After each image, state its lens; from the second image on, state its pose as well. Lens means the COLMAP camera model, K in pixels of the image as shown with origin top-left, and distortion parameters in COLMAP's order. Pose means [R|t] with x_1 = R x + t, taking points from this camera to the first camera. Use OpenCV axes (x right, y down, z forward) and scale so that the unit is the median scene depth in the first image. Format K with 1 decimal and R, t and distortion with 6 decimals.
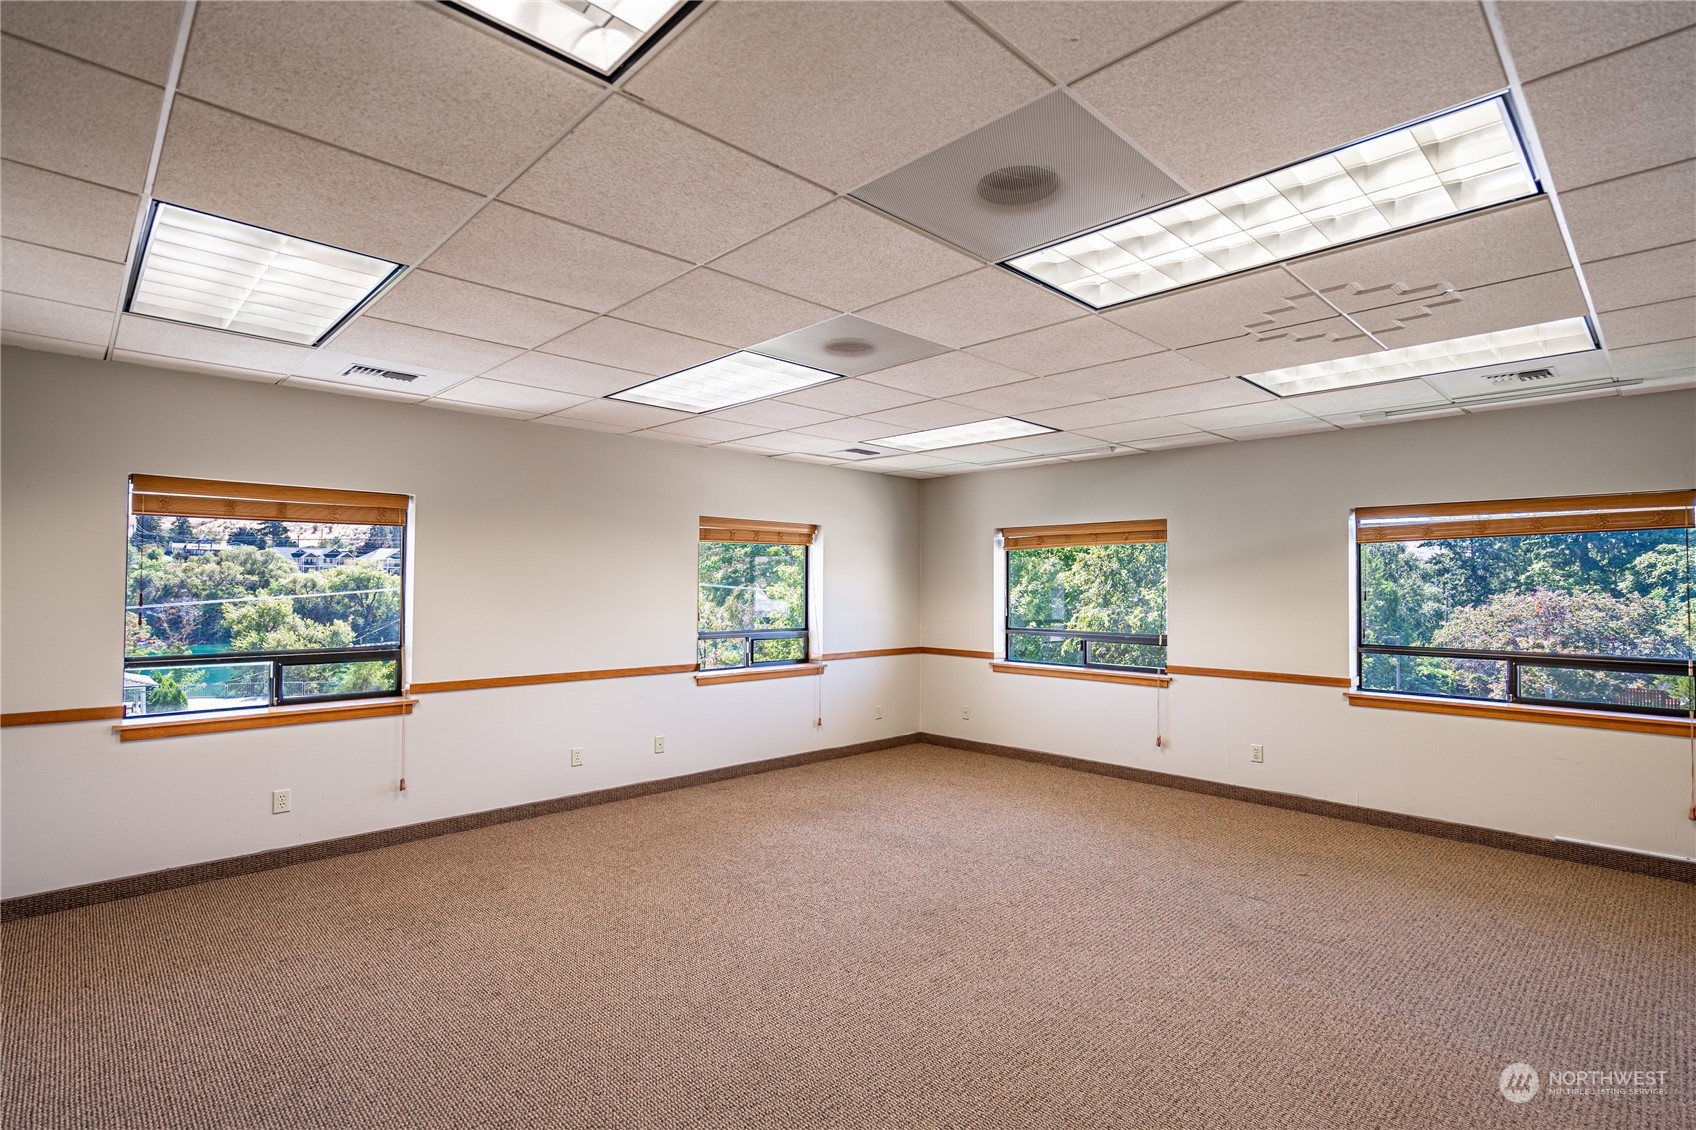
lens RADIAL K [[819.2, 0, 856.1], [0, 819.2, 582.1], [0, 0, 1]] dist [-0.006249, 0.005084]
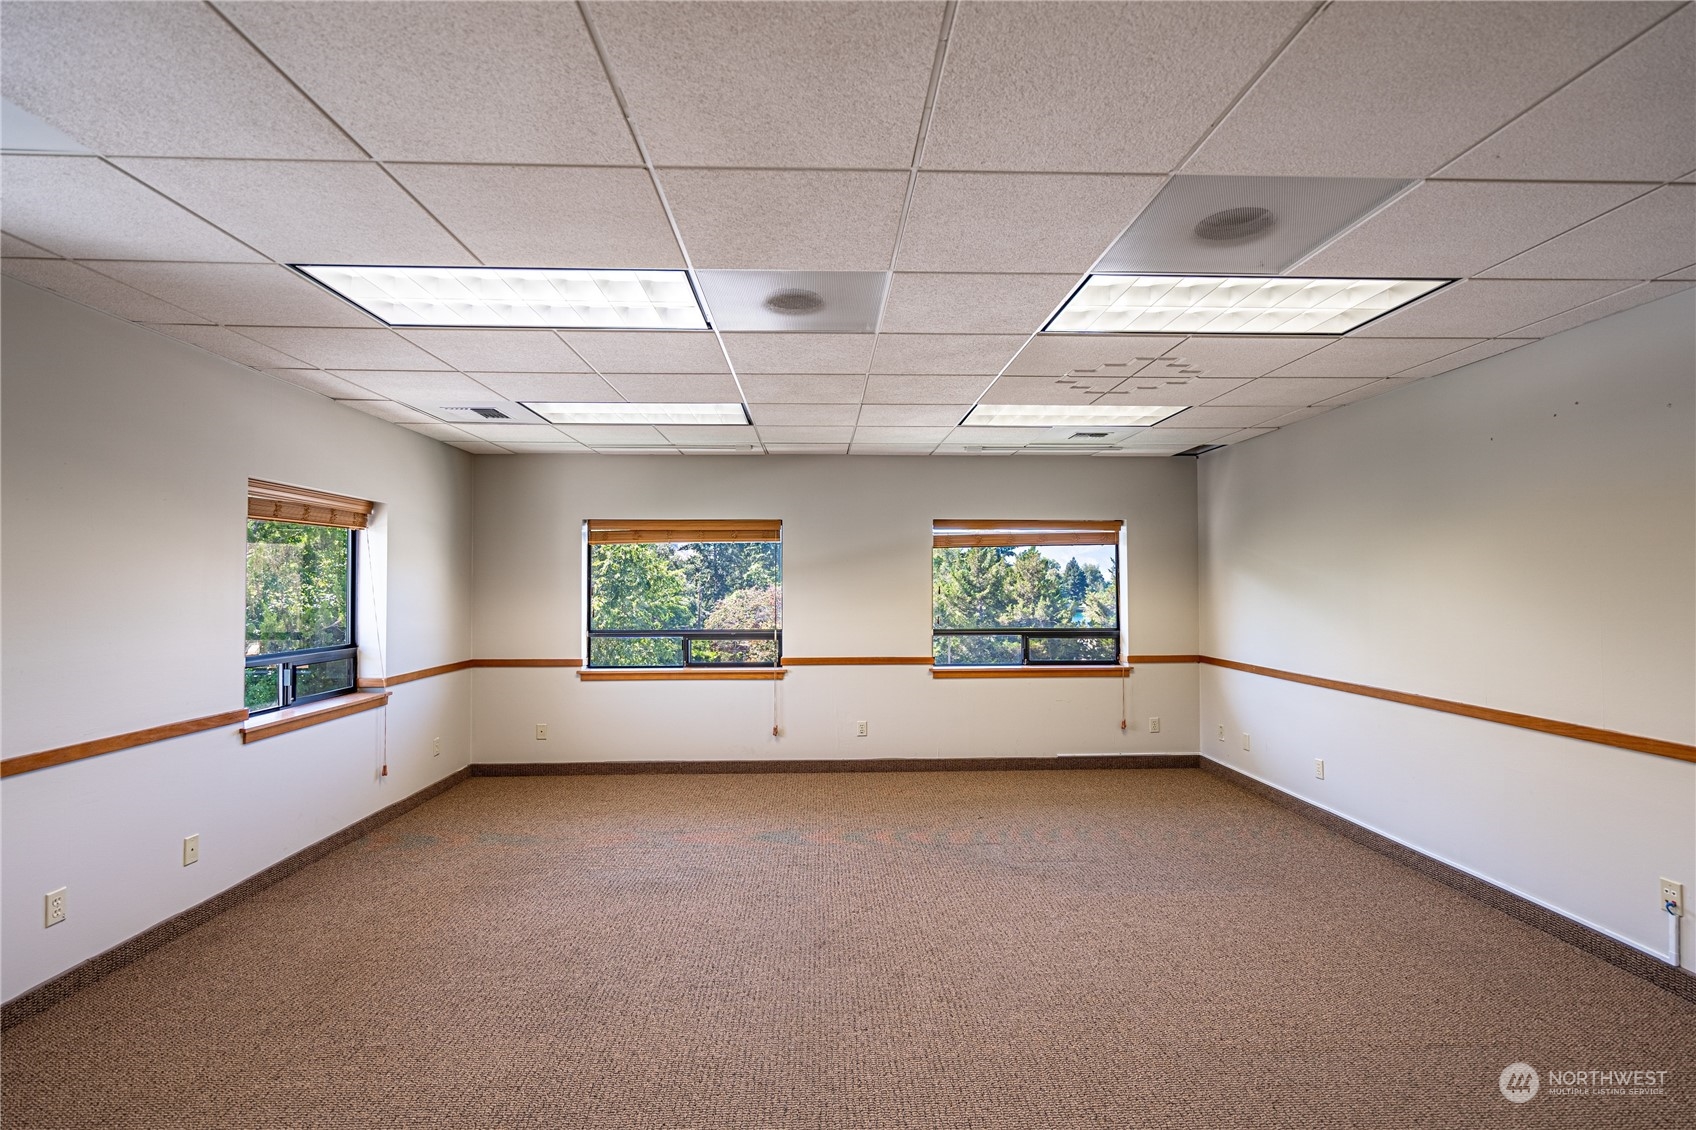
lens RADIAL K [[819.2, 0, 843.7], [0, 819.2, 577.0], [0, 0, 1]] dist [-0.006249, 0.005084]
pose [[0.670410, 0.000402, 0.741990, -0.353114], [0.002314, 0.999994, -0.002633, 0.000033], [-0.741987, 0.003482, 0.670405, 0.230673]]
